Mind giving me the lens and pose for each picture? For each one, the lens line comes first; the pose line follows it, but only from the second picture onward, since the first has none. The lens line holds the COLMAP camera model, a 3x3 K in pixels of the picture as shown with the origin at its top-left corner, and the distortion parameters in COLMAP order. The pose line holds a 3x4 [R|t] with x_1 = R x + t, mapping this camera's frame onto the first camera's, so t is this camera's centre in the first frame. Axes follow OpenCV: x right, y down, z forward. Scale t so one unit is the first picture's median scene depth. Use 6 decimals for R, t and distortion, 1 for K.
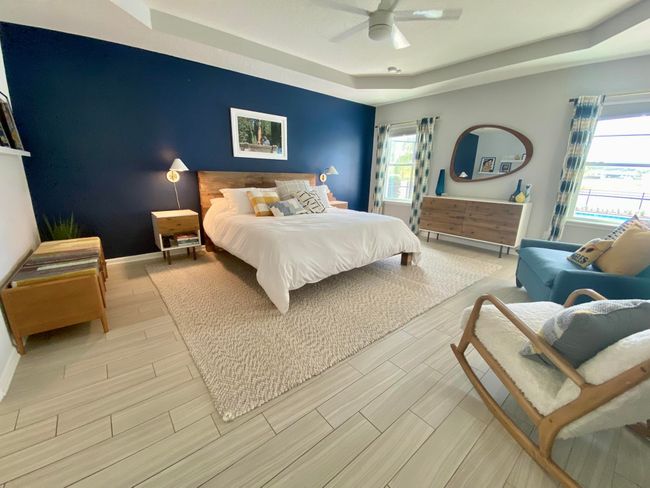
lens RADIAL K [[270.6, 0, 323.3], [0, 270.6, 243.0], [0, 0, 1]] dist [-0.002849, -0.005161]
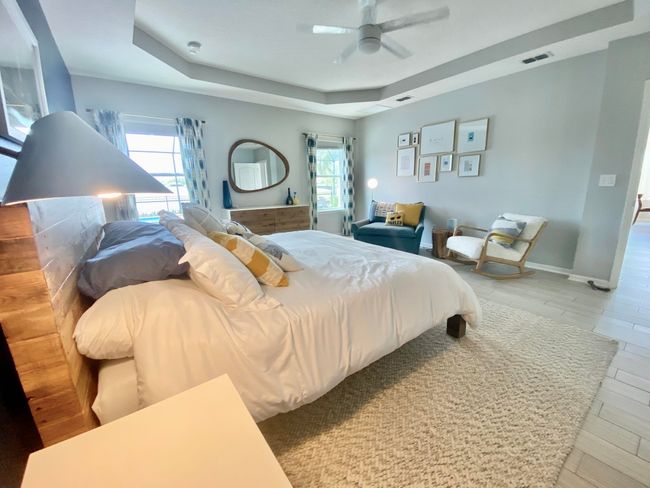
lens RADIAL K [[270.6, 0, 325.0], [0, 270.6, 243.2], [0, 0, 1]] dist [-0.002849, -0.005161]
pose [[0.045417, -0.240726, 0.969530, -0.591691], [0.262989, 0.939177, 0.220870, -0.224865], [-0.963729, 0.244945, 0.105963, 0.757711]]
